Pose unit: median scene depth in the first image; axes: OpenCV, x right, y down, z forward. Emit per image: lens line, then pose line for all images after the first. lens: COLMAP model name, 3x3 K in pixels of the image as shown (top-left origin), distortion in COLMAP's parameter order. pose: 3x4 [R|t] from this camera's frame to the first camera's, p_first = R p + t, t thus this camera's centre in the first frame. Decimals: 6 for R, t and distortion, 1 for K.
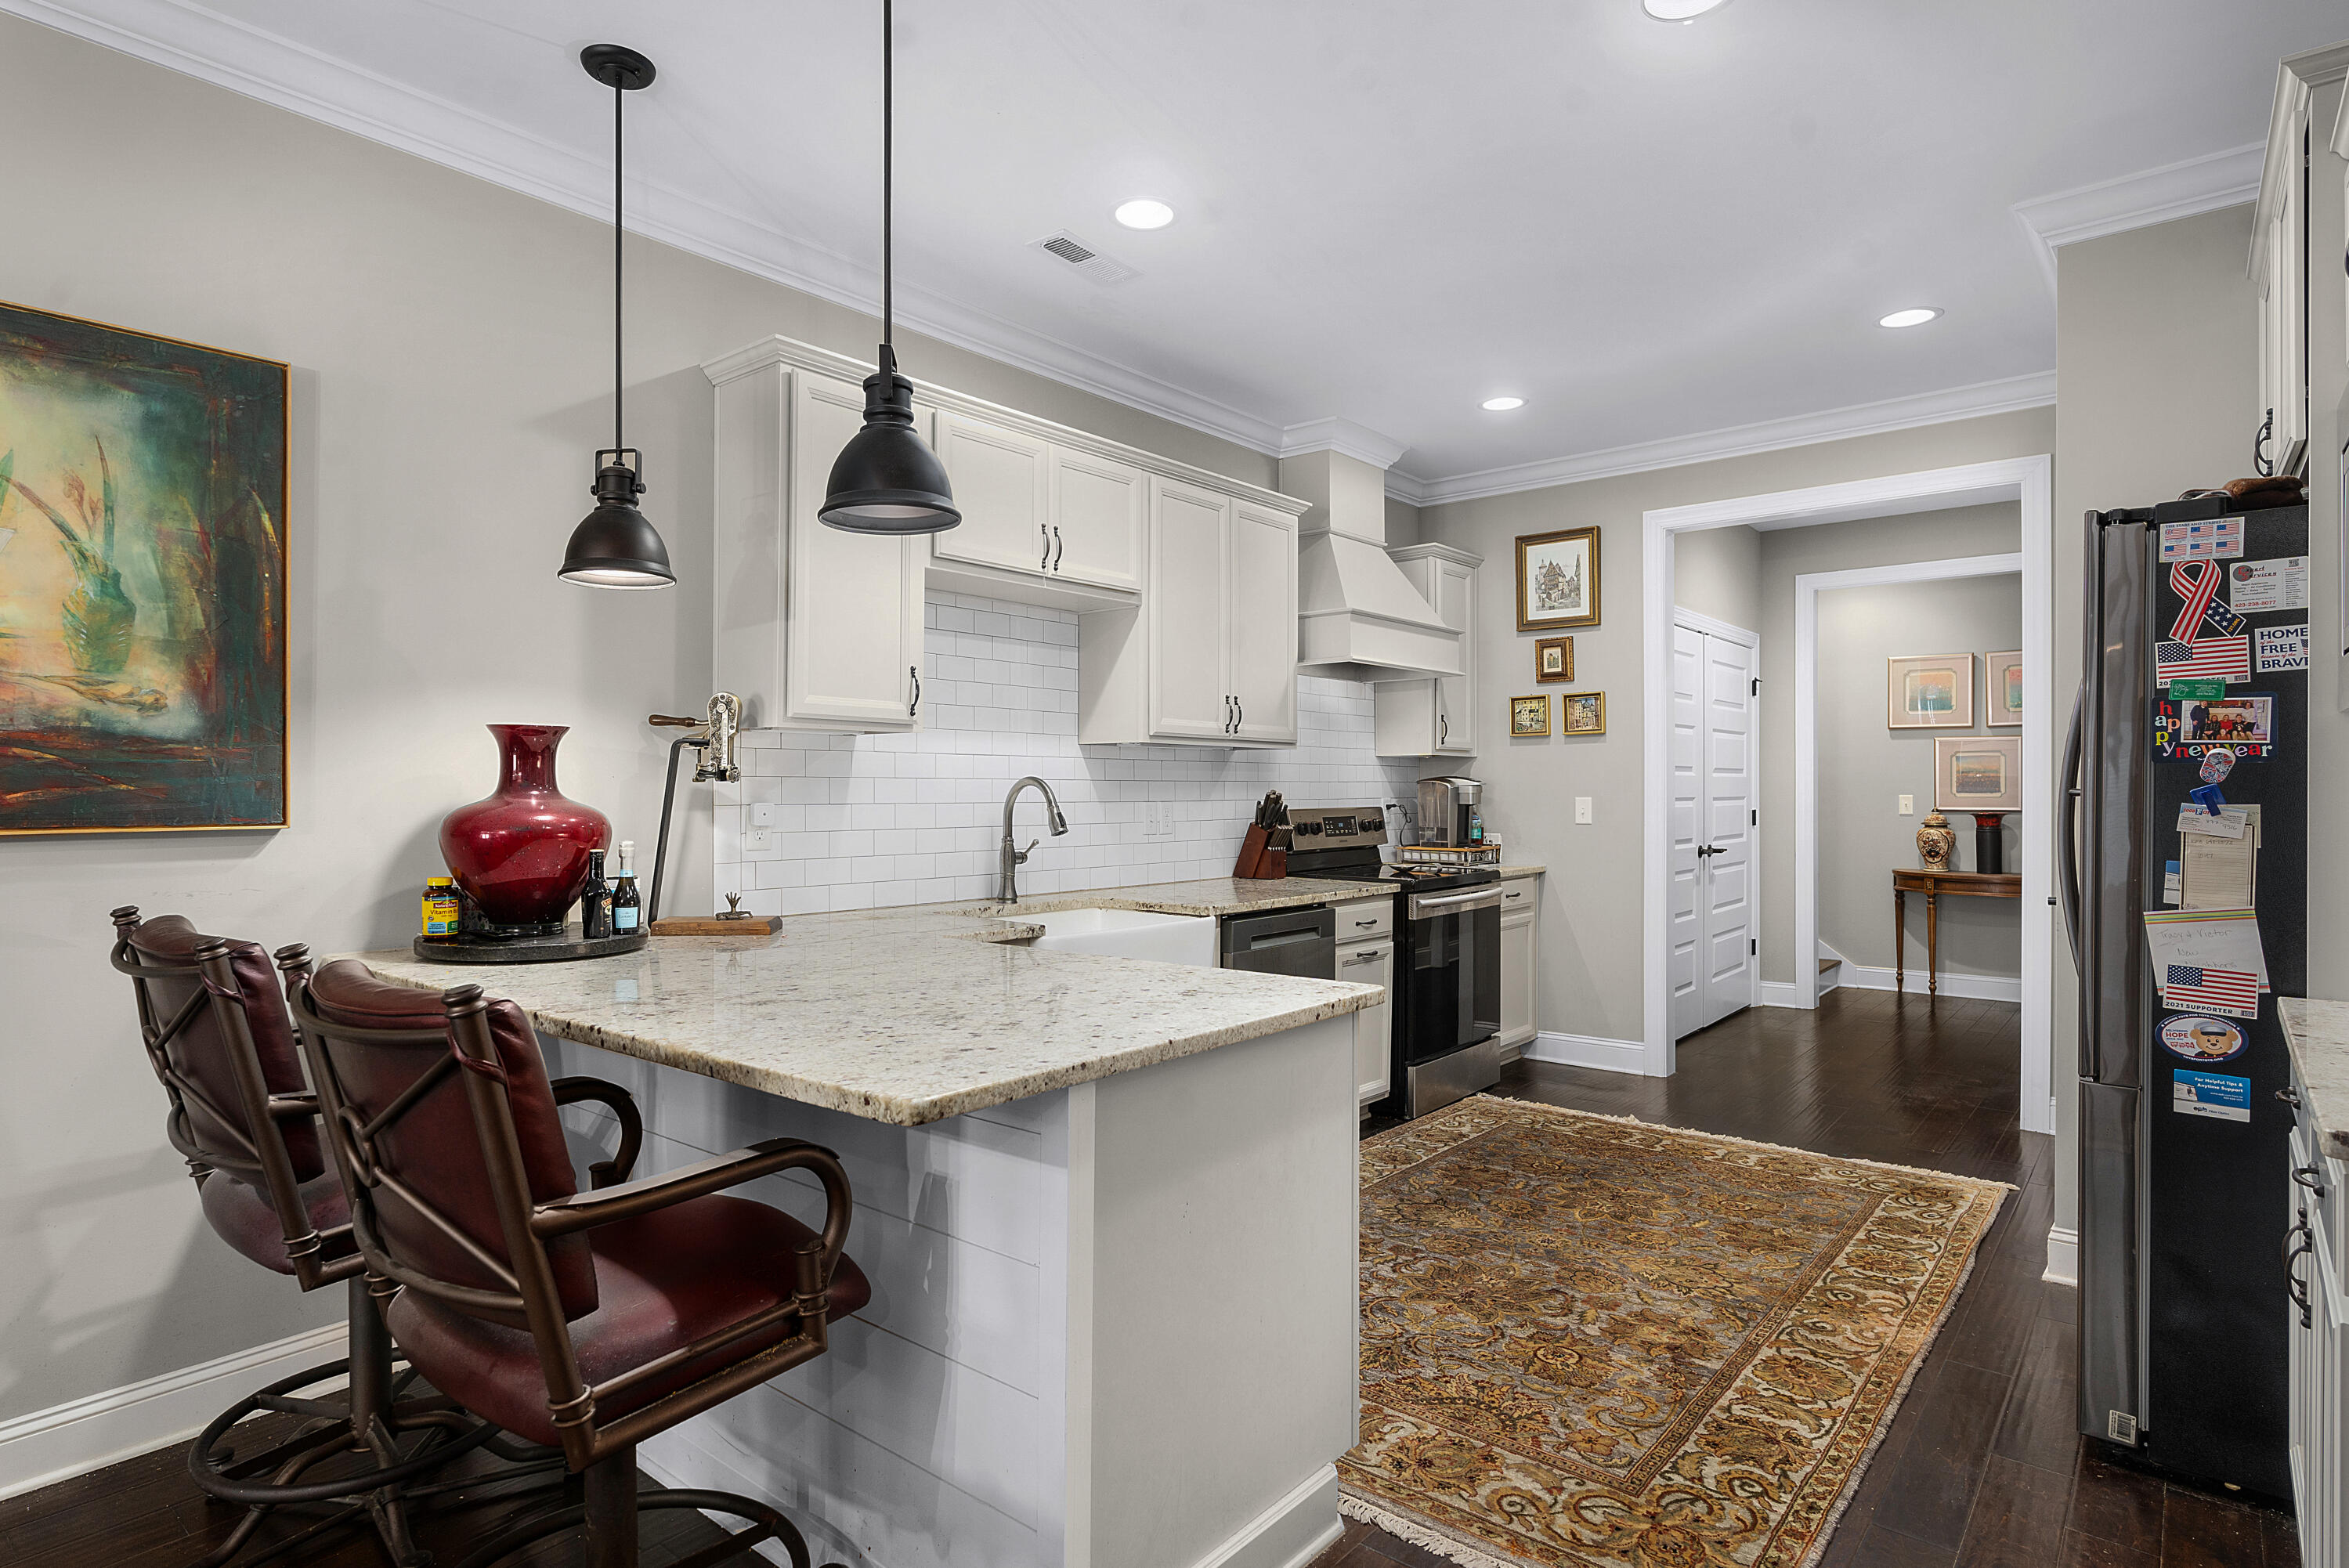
lens RADIAL K [[1230.3, 0, 1167.6], [0, 1230.3, 788.3], [0, 0, 1]] dist [-0.002210, -0.000524]
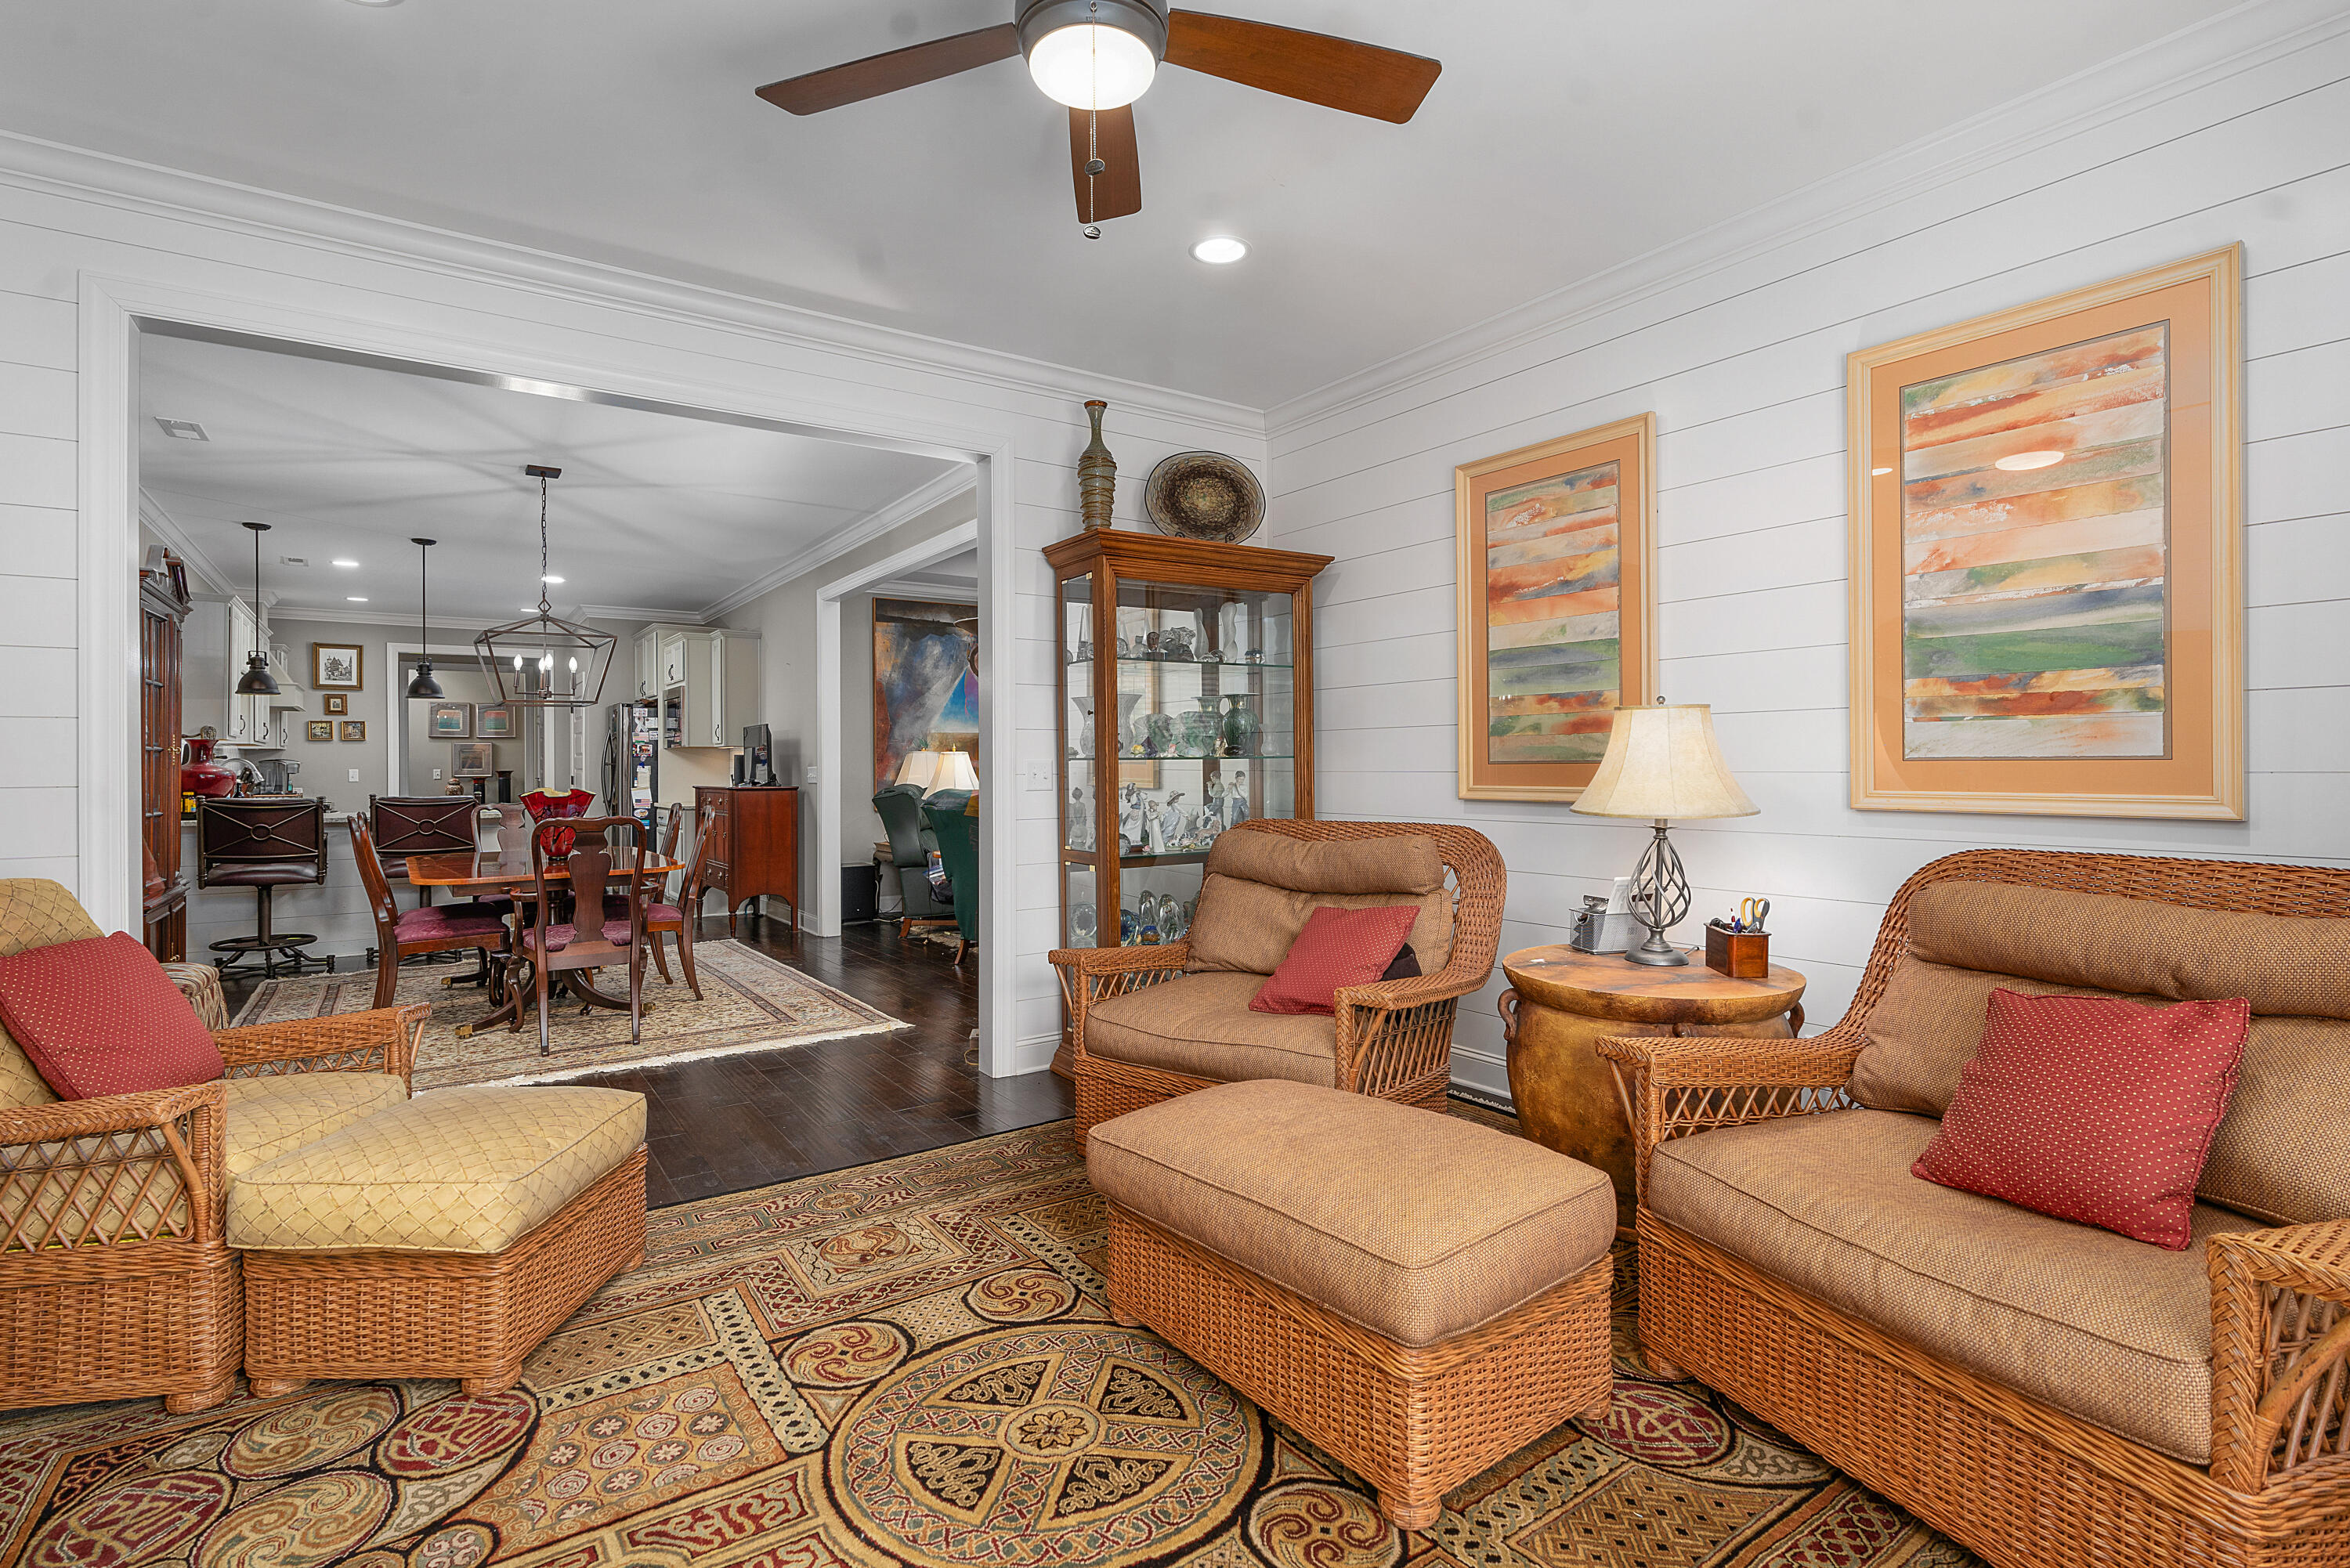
lens RADIAL K [[1119.4, 0, 1175.3], [0, 1119.4, 768.2], [0, 0, 1]] dist [-0.002193, -0.000179]
pose [[0.262745, 0.002584, 0.964862, -2.628541], [0.005069, 0.999979, -0.004059, 0.045684], [-0.964852, 0.005957, 0.262726, -2.021732]]
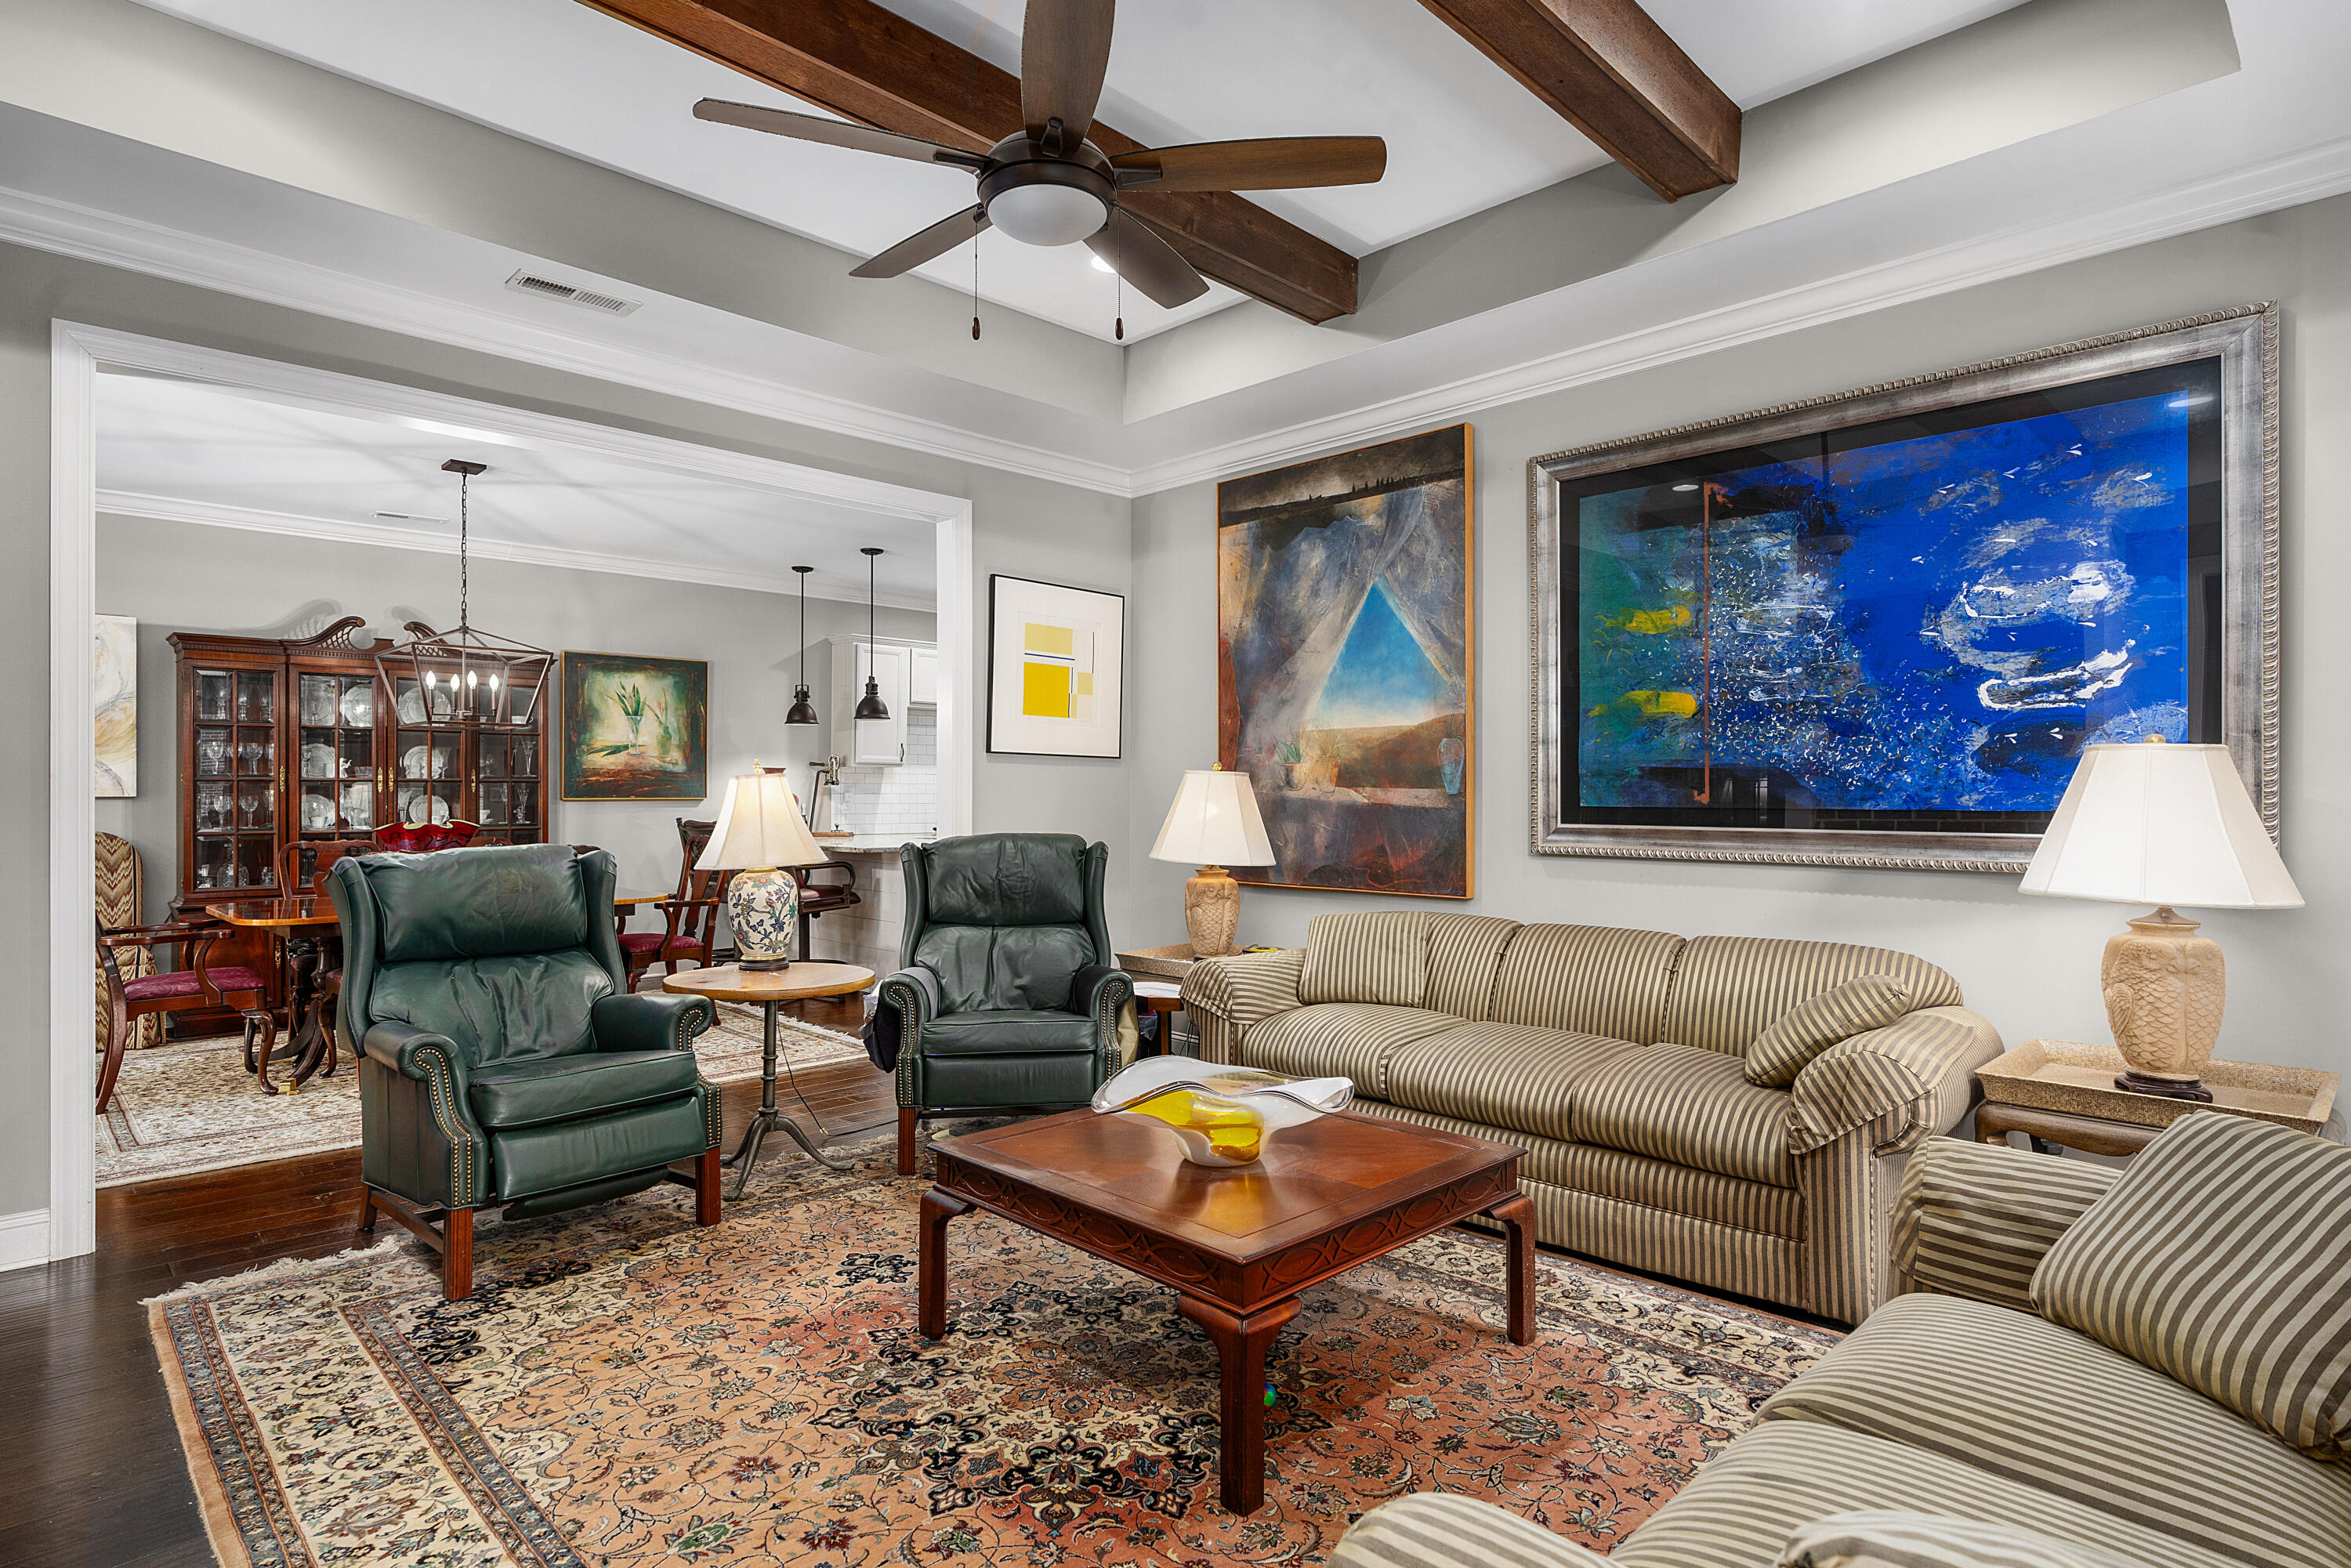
lens RADIAL K [[1231.4, 0, 1168.6], [0, 1231.4, 788.3], [0, 0, 1]] dist [-0.002210, -0.000524]
pose [[0.995244, 0.003970, -0.097333, 0.884573], [-0.004101, 0.999991, -0.001144, 0.002313], [0.097327, 0.001537, 0.995251, -2.269361]]
